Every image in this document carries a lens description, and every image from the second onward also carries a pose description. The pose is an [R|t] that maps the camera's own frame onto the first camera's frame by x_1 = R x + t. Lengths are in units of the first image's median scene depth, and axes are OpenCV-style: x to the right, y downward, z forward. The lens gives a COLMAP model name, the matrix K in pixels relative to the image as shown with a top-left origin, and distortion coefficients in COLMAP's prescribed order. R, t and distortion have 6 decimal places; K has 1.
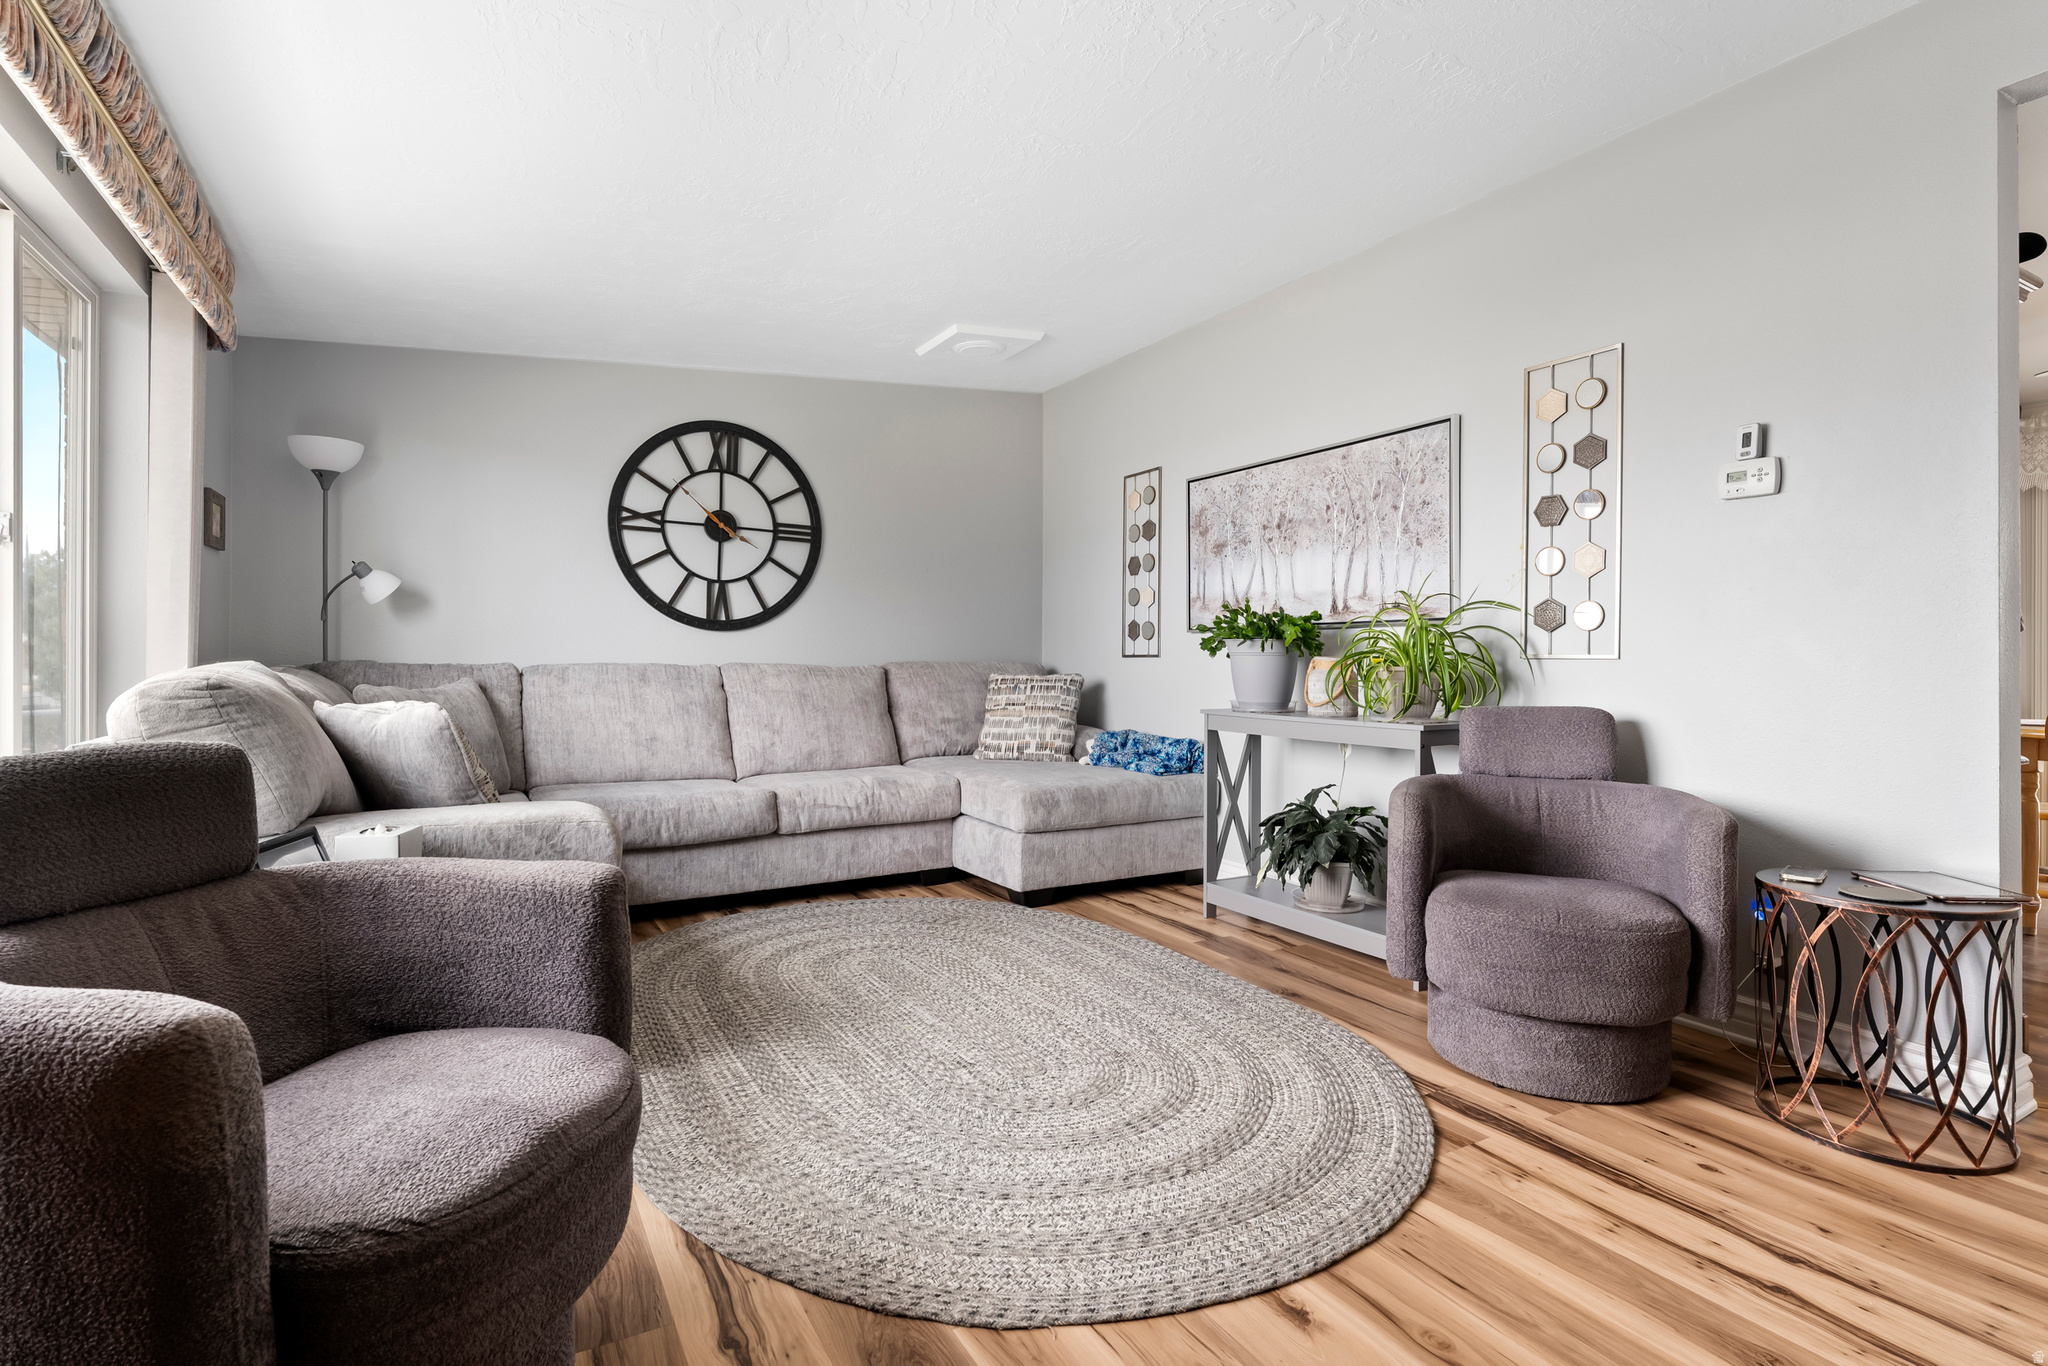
lens RADIAL K [[997.5, 0, 1022.2], [0, 997.5, 659.1], [0, 0, 1]] dist [0.001276, -0.000084]
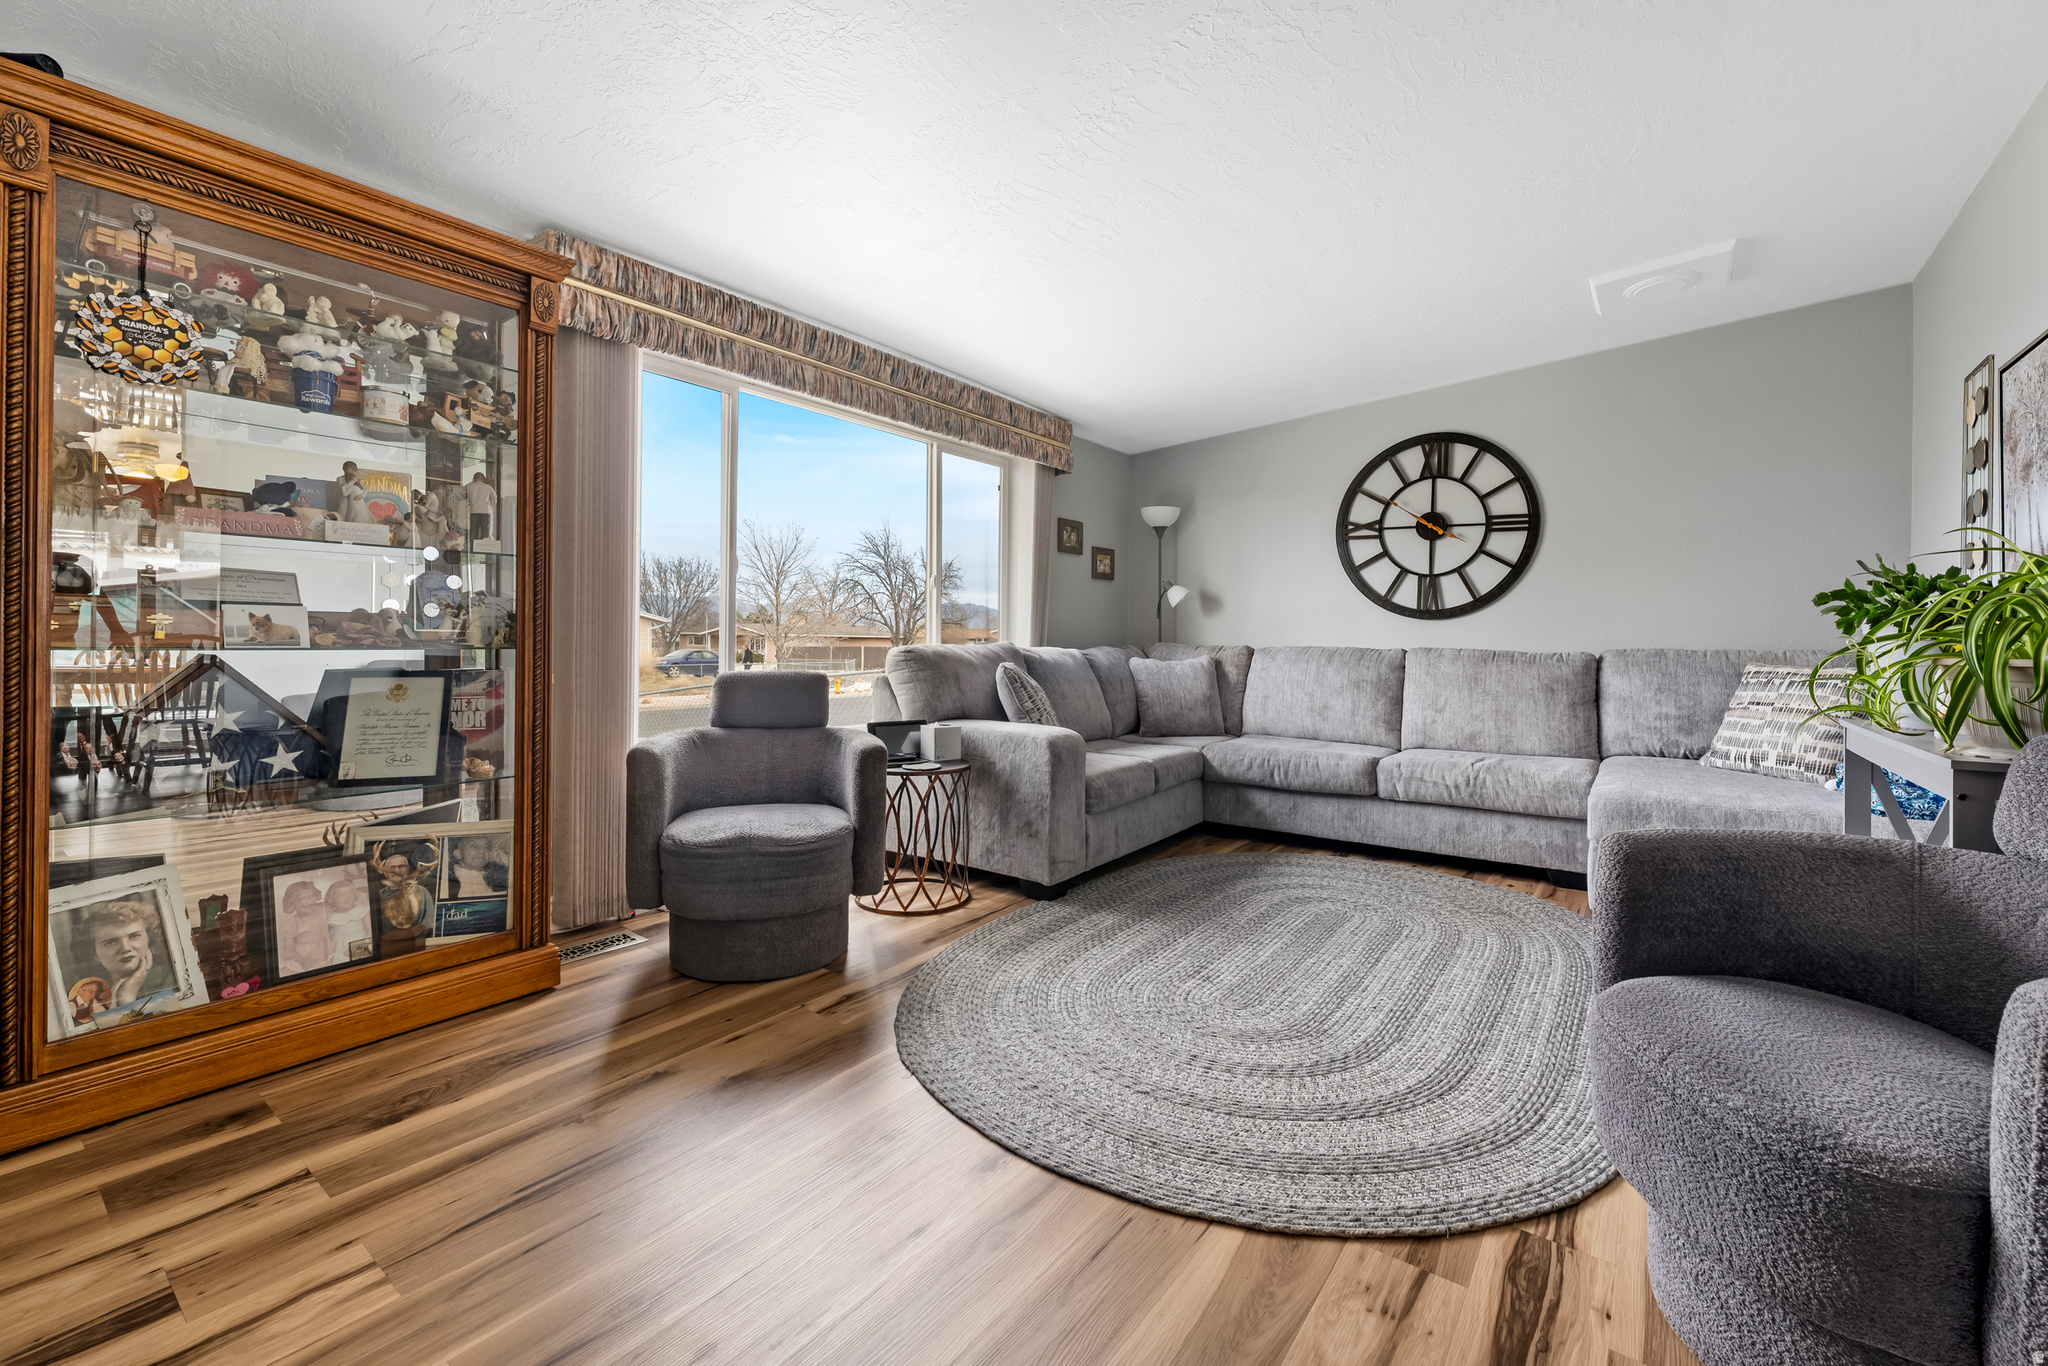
lens RADIAL K [[856.4, 0, 1021.2], [0, 856.4, 645.2], [0, 0, 1]] dist [0.000712, -0.000040]
pose [[0.398522, 0.006077, -0.917139, 0.411371], [-0.009186, 0.999954, 0.002634, 0.002350], [0.917113, 0.007375, 0.398560, 0.198456]]
